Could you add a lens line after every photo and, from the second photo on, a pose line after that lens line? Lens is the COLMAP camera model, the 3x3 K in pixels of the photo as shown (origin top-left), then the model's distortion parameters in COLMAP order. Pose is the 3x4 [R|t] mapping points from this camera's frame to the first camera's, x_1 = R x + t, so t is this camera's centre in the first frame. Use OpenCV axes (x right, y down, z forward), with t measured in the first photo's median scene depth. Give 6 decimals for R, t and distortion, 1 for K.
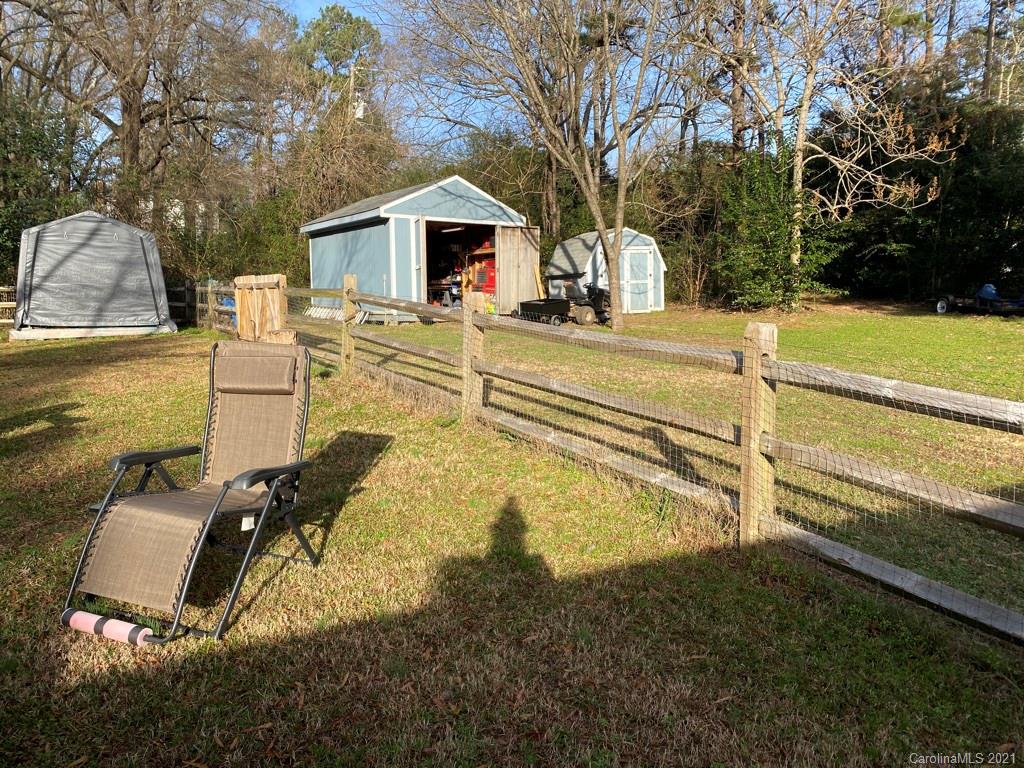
lens RADIAL K [[776.6, 0, 511.9], [0, 776.6, 388.6], [0, 0, 1]] dist [0.007076, 0.001589]
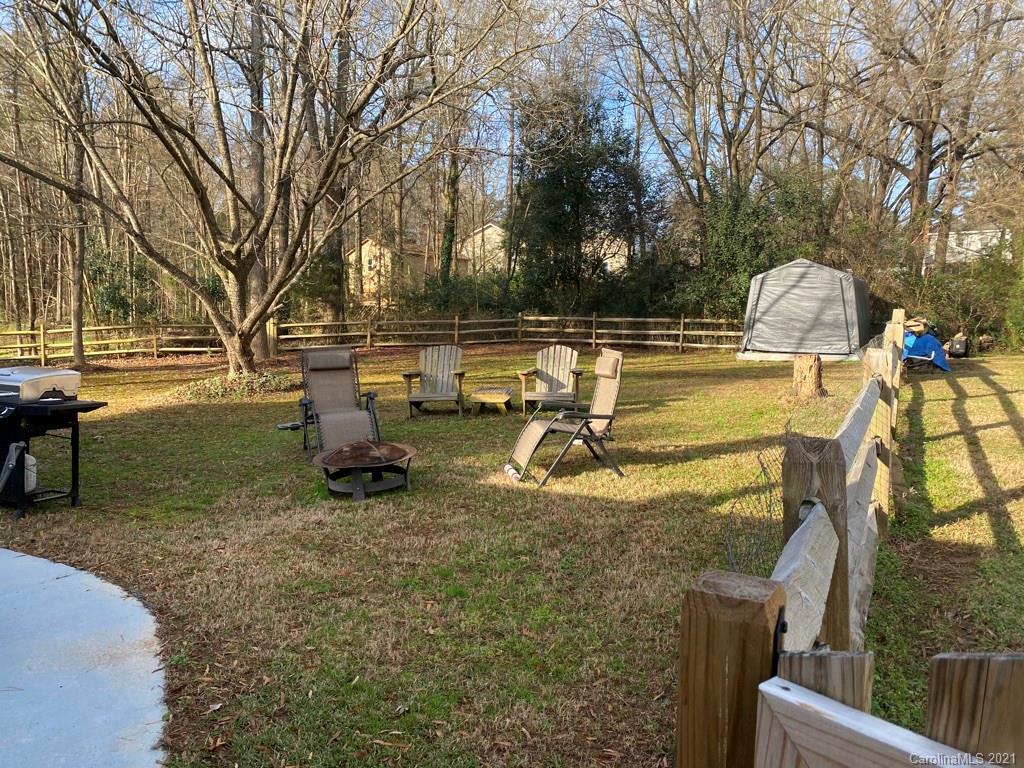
lens RADIAL K [[776.6, 0, 512.1], [0, 776.6, 382.2], [0, 0, 1]] dist [0.007076, 0.001589]
pose [[0.557836, 0.071444, -0.826870, 0.230760], [-0.112986, 0.993550, 0.009621, 0.005073], [0.822224, 0.088058, 0.562311, -0.047643]]
